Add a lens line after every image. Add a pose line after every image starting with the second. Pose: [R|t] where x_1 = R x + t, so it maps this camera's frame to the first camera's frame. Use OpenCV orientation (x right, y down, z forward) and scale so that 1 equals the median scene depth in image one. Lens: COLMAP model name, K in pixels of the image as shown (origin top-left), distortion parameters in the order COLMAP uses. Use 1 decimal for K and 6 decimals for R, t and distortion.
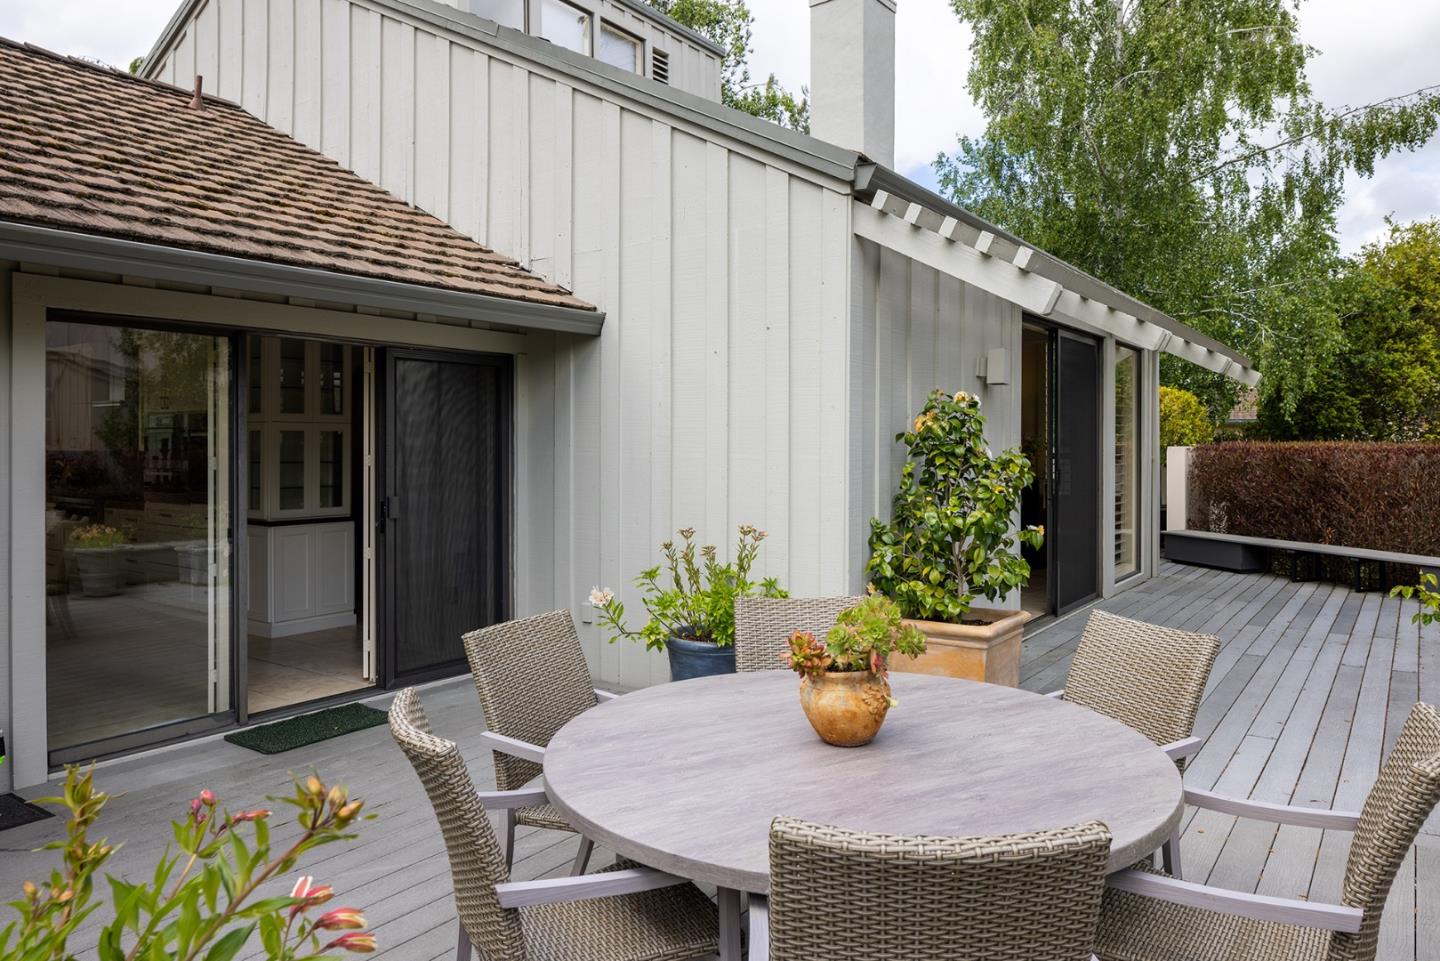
lens RADIAL K [[975.0, 0, 716.1], [0, 975.0, 457.3], [0, 0, 1]] dist [-0.046735, -0.000174]
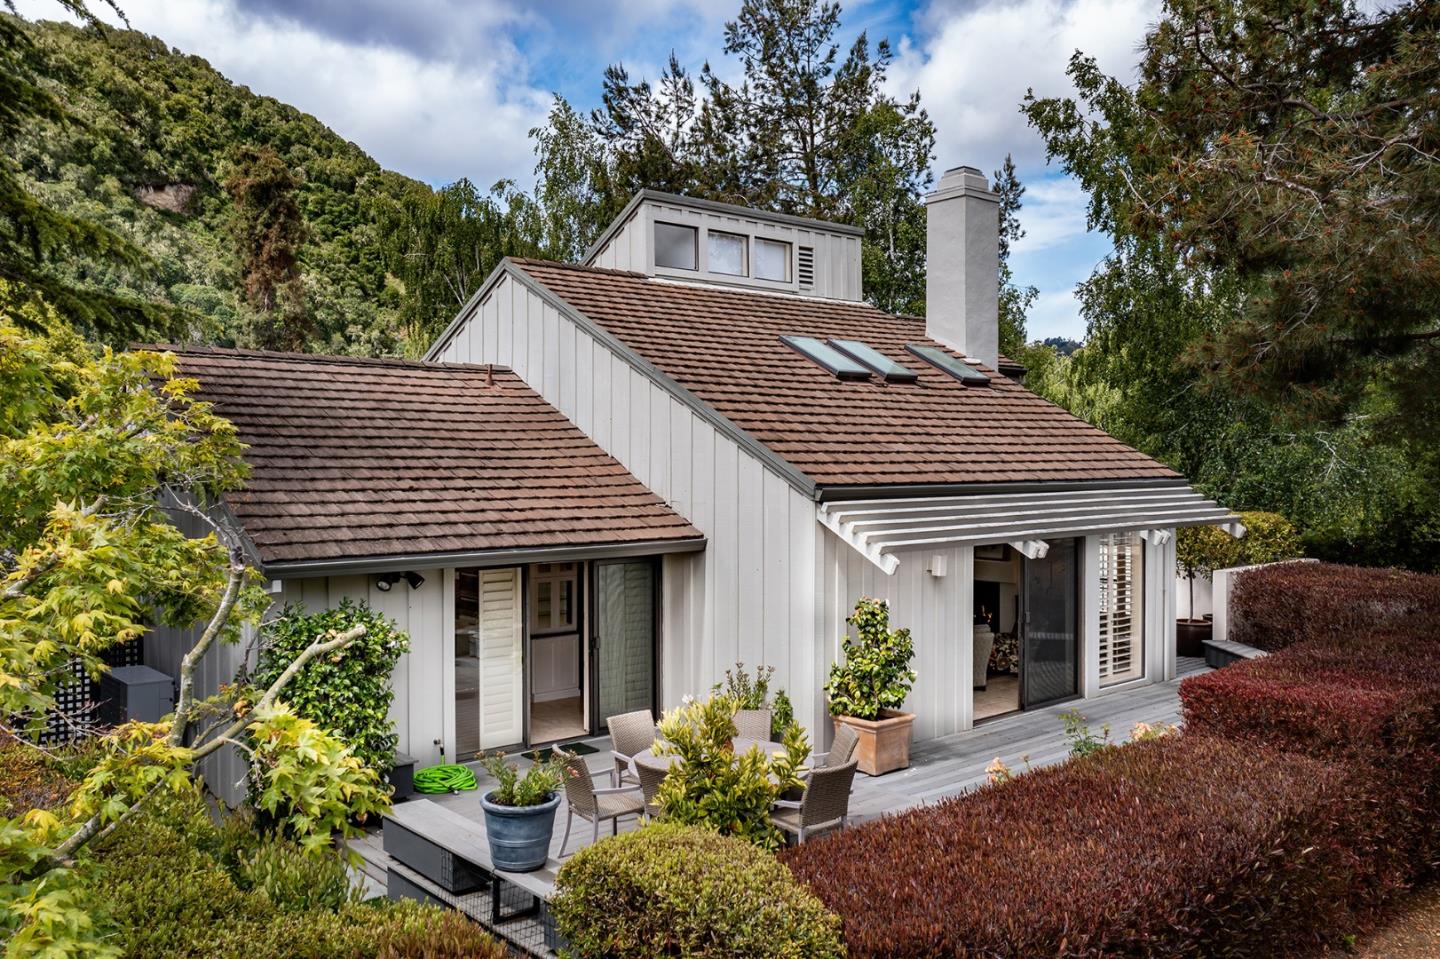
lens RADIAL K [[1126.2, 0, 685.3], [0, 1126.2, 474.7], [0, 0, 1]] dist [0.001271, 0.006678]
pose [[0.964150, 0.001078, -0.265354, 0.322239], [-0.001984, 0.999993, -0.003146, -0.205704], [0.265349, 0.003560, 0.964146, -0.835900]]
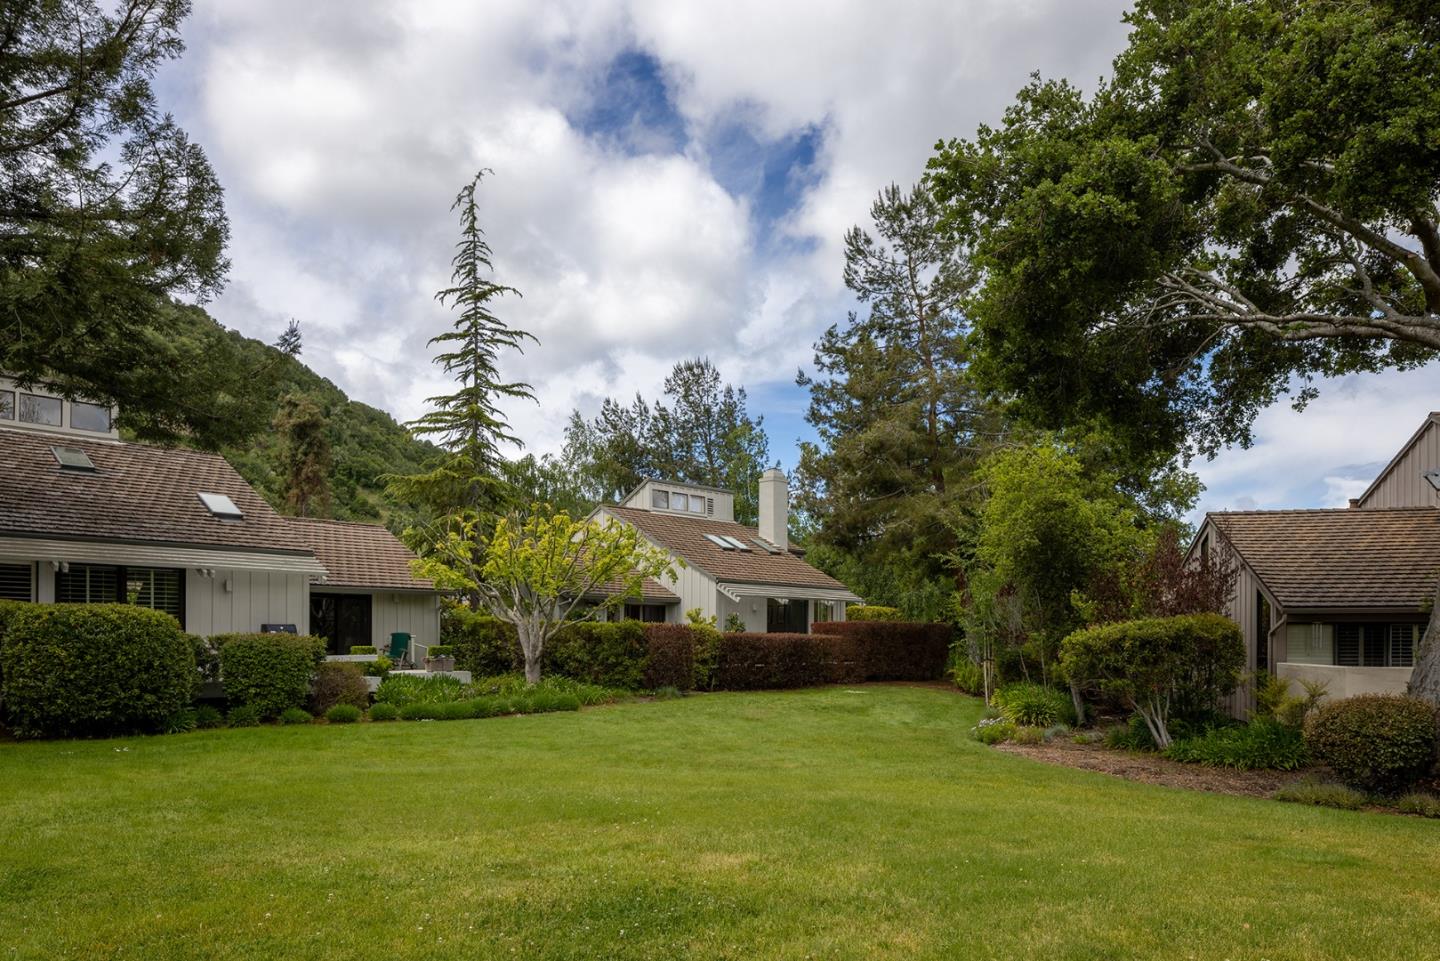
lens RADIAL K [[1126.2, 0, 685.3], [0, 1126.2, 475.7], [0, 0, 1]] dist [0.001271, 0.006678]
pose [[0.985816, -0.031624, -0.164824, 0.811935], [0.000859, 0.983025, -0.183472, 0.296356], [0.167828, 0.180728, 0.969108, -4.449236]]
